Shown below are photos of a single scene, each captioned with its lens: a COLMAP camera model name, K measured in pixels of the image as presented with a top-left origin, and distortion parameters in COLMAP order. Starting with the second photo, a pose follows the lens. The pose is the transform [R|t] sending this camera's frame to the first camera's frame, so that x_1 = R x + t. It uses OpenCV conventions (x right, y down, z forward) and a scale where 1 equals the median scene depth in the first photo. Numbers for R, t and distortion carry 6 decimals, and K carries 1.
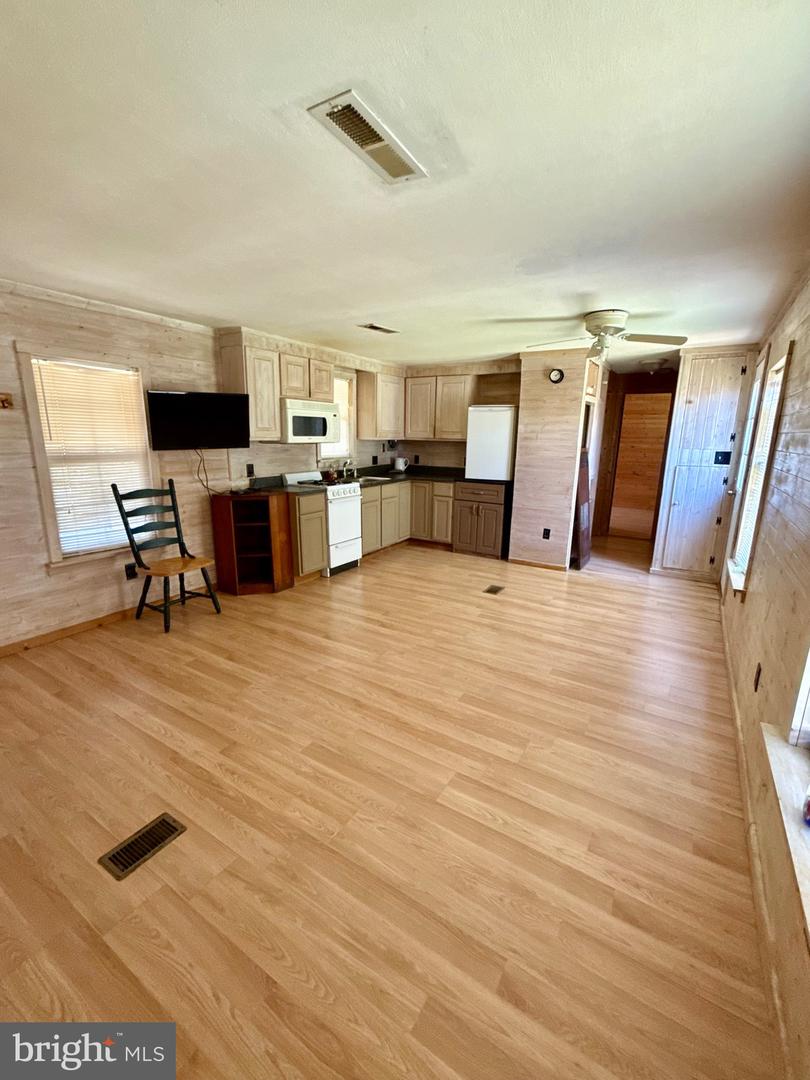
lens RADIAL K [[458.2, 0, 408.2], [0, 458.2, 540.3], [0, 0, 1]] dist [-0.000132, -0.000079]
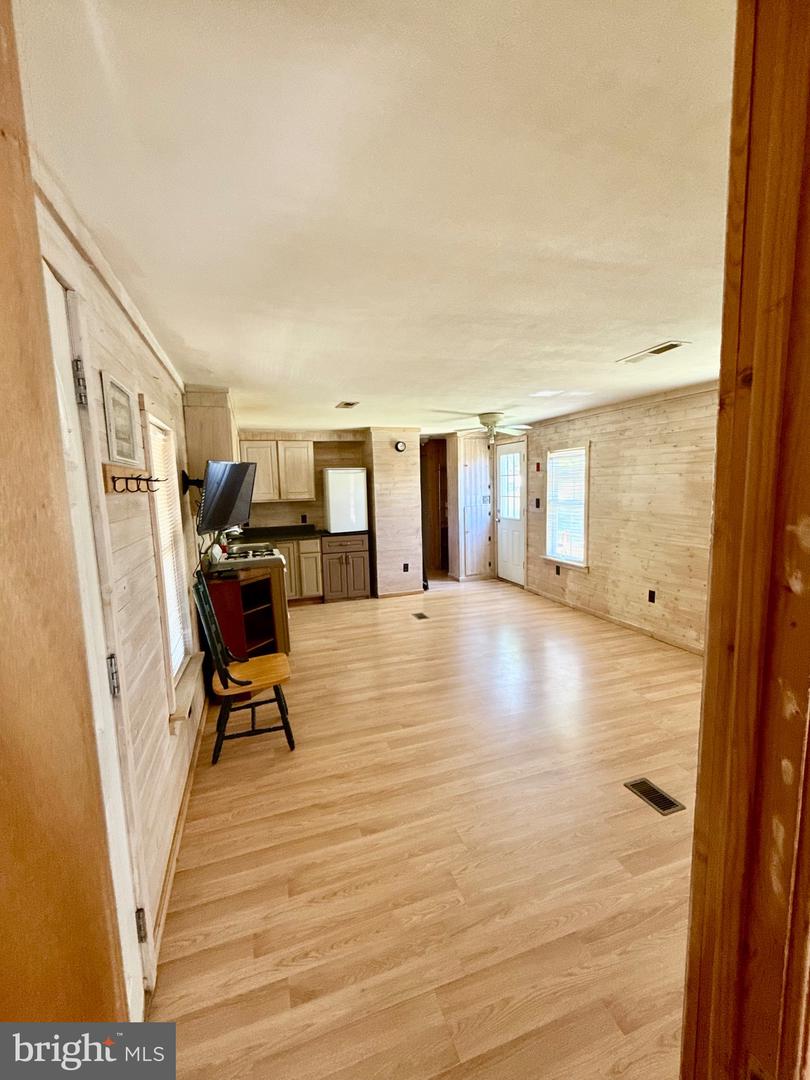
lens RADIAL K [[458.2, 0, 408.2], [0, 458.2, 540.3], [0, 0, 1]] dist [-0.000132, -0.000079]
pose [[0.632841, -0.131037, 0.763113, -0.646216], [0.212657, 0.977089, -0.008574, -0.075465], [-0.744506, 0.167708, 0.646208, 0.169412]]
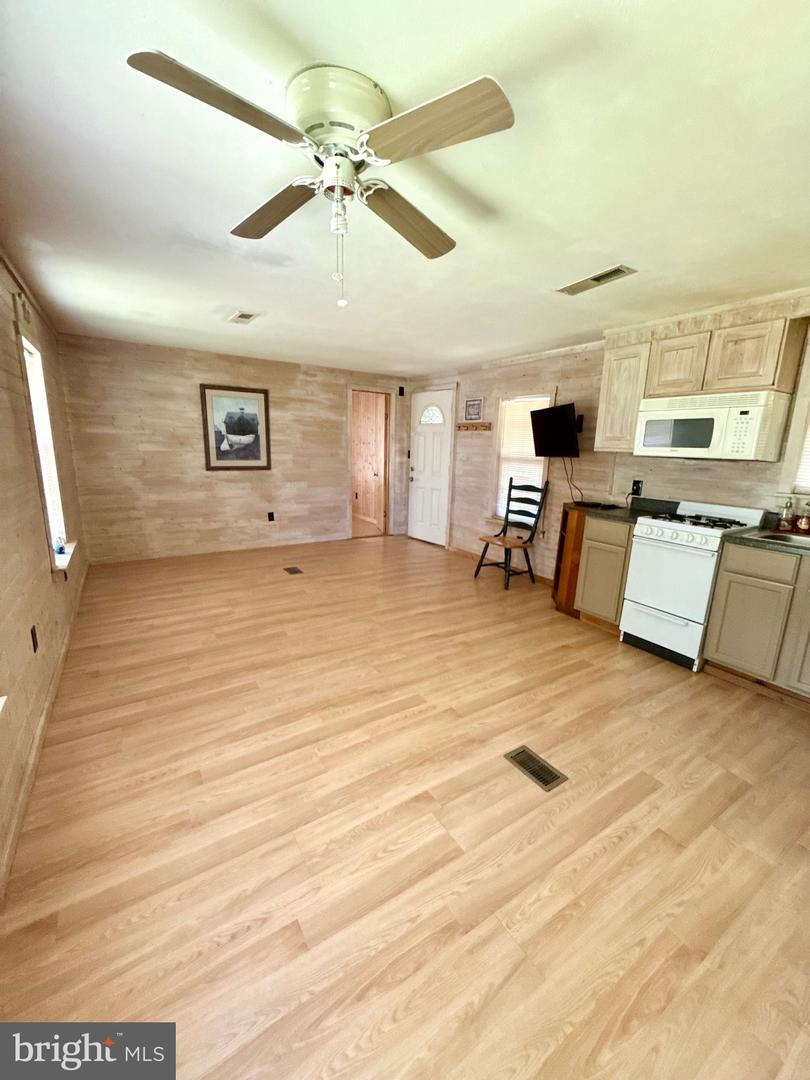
lens RADIAL K [[431.3, 0, 405.0], [0, 431.3, 540.0], [0, 0, 1]] dist [-0.001329, -0.000063]
pose [[-0.435293, 0.165117, -0.885018, 0.509425], [-0.240893, 0.925832, 0.291214, -0.169944], [0.867462, 0.339958, -0.363233, 0.837562]]
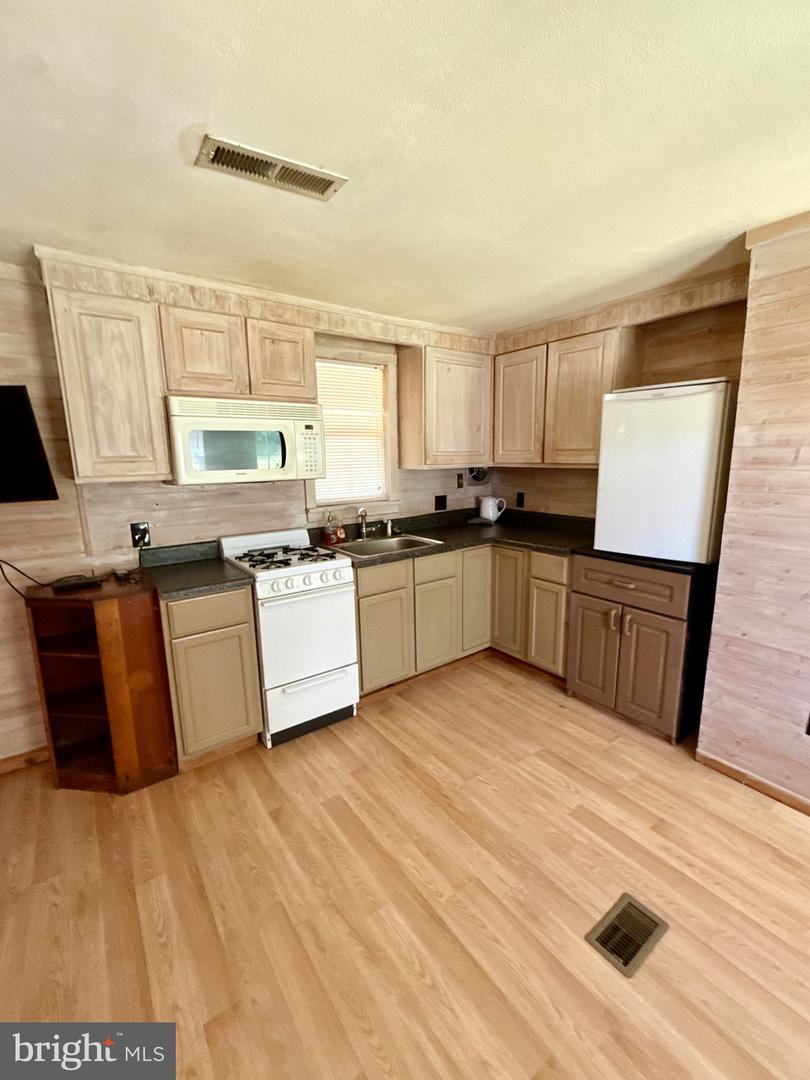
lens RADIAL K [[458.2, 0, 408.2], [0, 458.2, 540.3], [0, 0, 1]] dist [-0.000132, -0.000079]
pose [[0.925873, 0.039058, -0.375811, 0.134107], [-0.055489, 0.997914, -0.032995, -0.128465], [0.373738, 0.051402, 0.926109, 0.544766]]
